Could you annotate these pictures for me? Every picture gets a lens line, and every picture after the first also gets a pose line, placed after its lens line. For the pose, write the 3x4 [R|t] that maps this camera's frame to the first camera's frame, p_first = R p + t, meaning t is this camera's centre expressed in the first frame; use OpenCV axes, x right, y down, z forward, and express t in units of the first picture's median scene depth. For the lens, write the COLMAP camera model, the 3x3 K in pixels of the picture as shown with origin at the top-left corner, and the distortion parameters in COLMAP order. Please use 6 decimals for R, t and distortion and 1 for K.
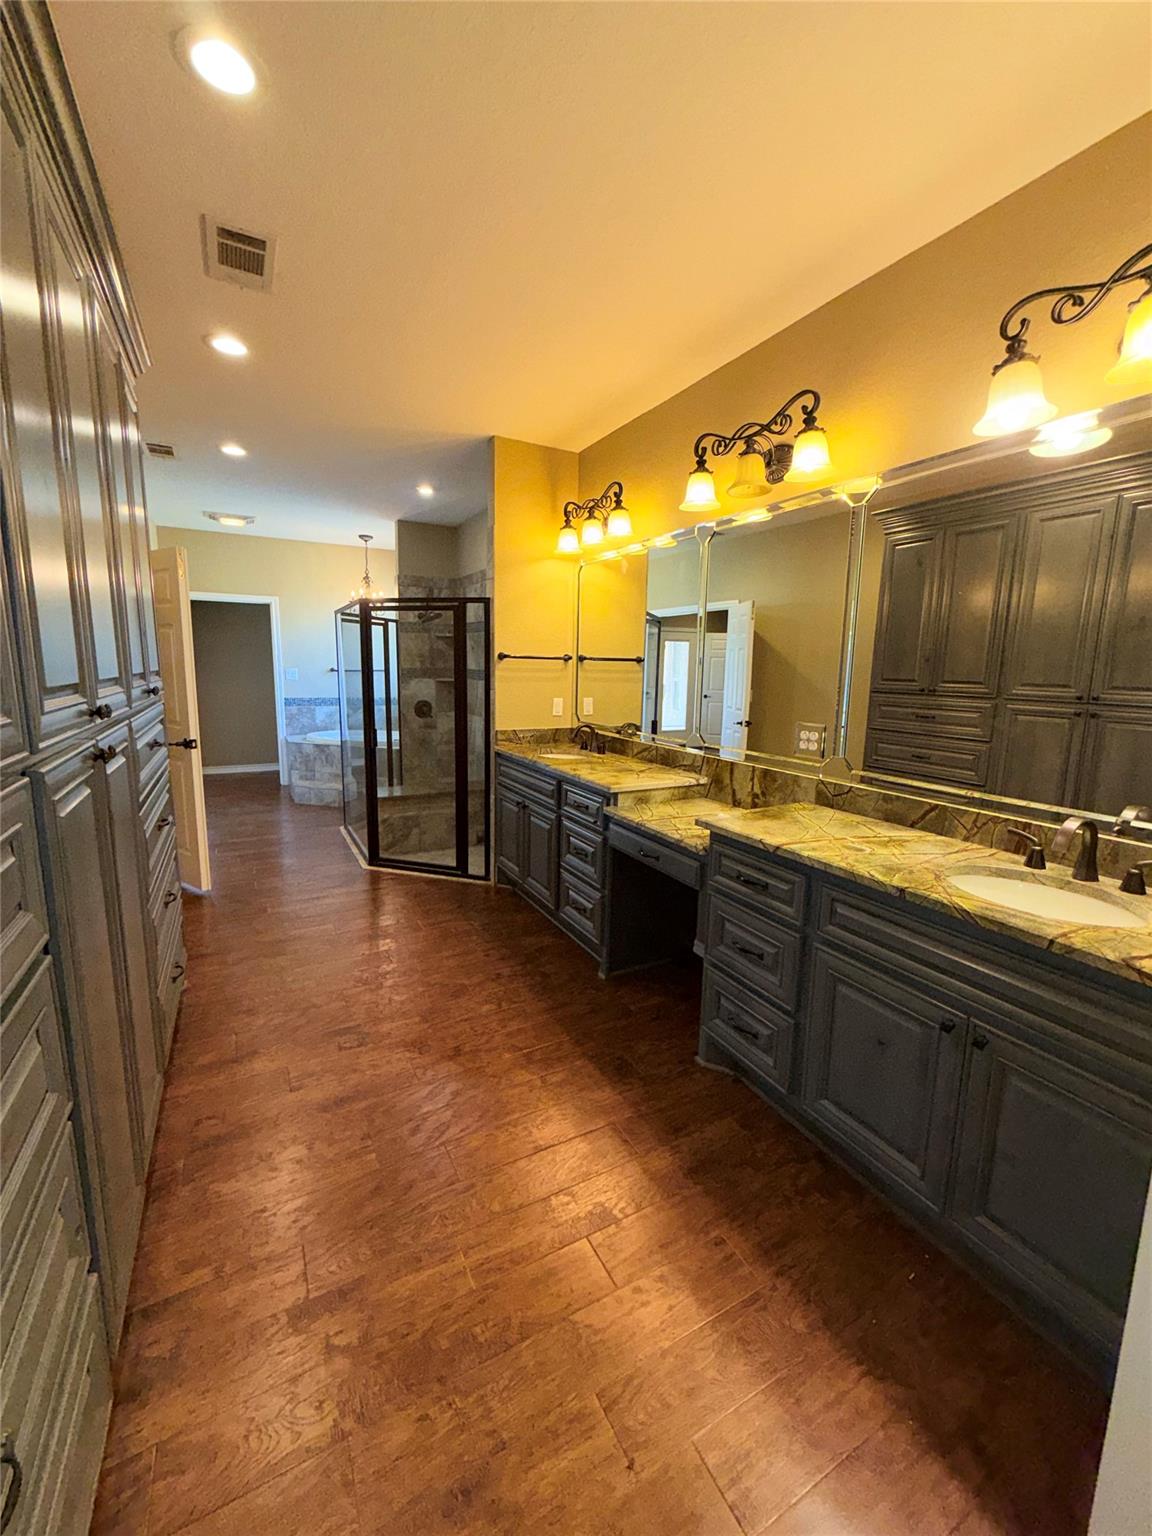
lens RADIAL K [[614.4, 0, 575.5], [0, 614.4, 766.2], [0, 0, 1]] dist [0.001840, 0.000188]
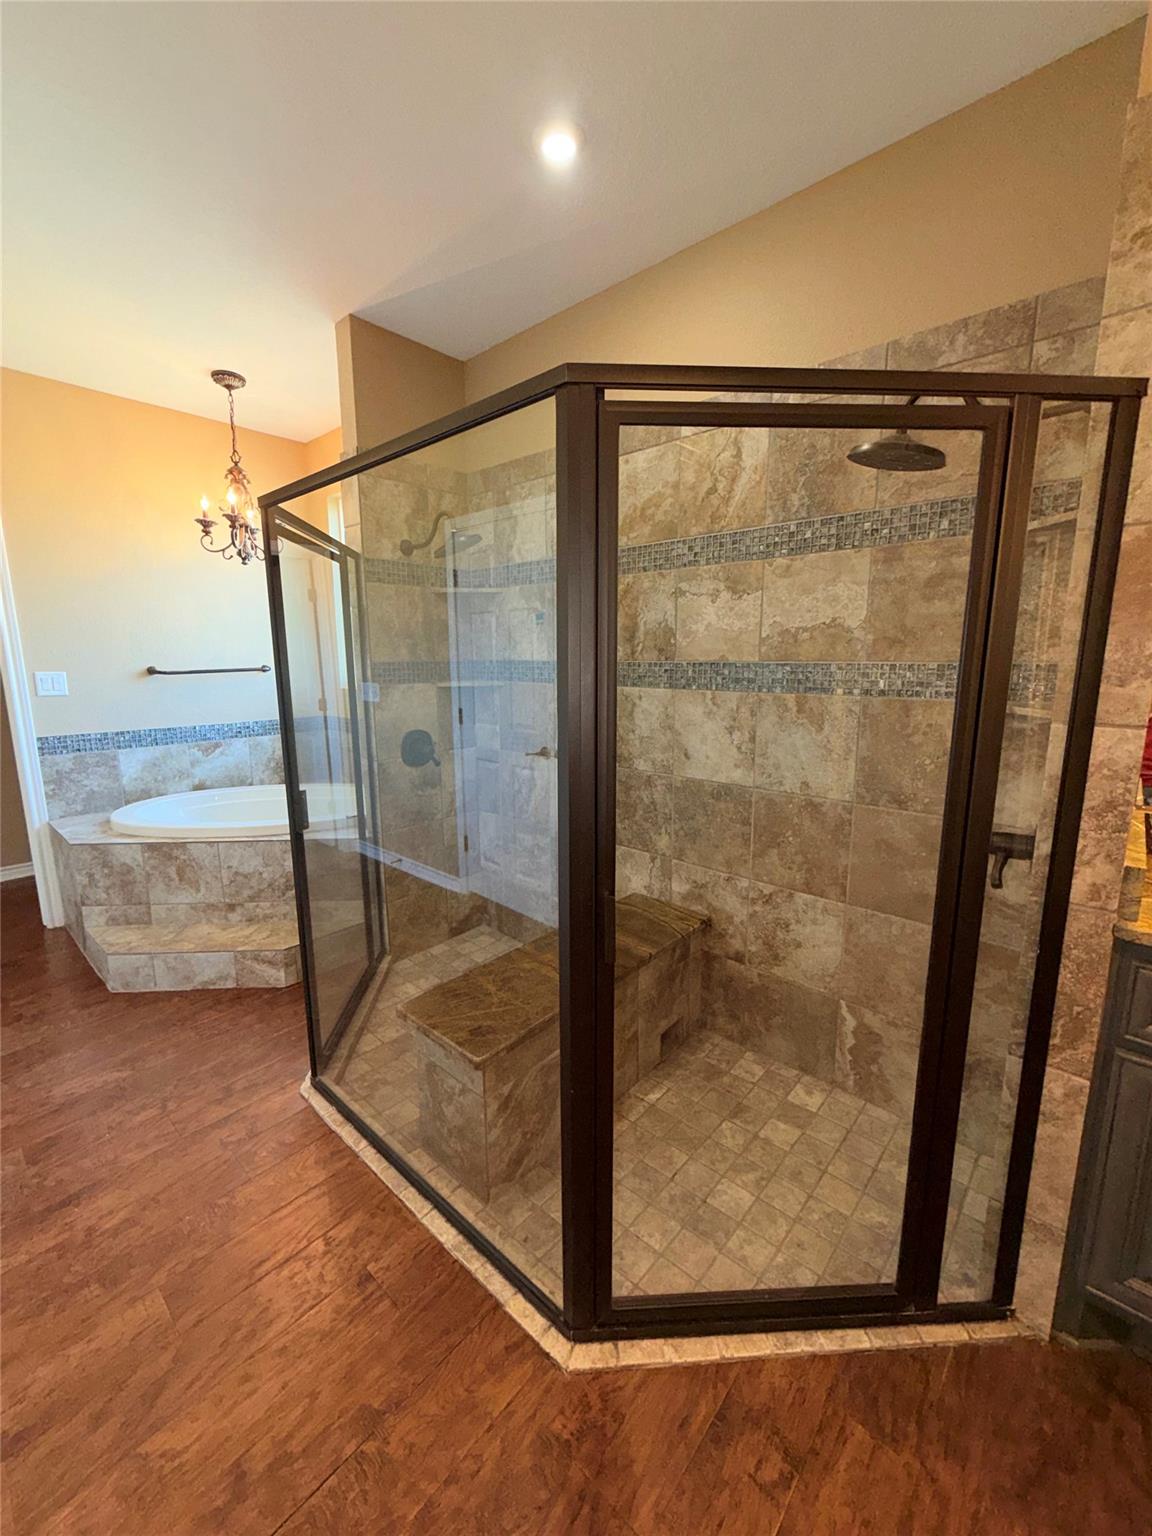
lens RADIAL K [[614.4, 0, 576.1], [0, 614.4, 765.5], [0, 0, 1]] dist [0.001840, 0.000188]
pose [[0.941018, -0.081864, 0.328303, -0.276852], [0.077144, 0.996643, 0.027399, -0.079450], [-0.329444, -0.000456, 0.944175, 0.490469]]
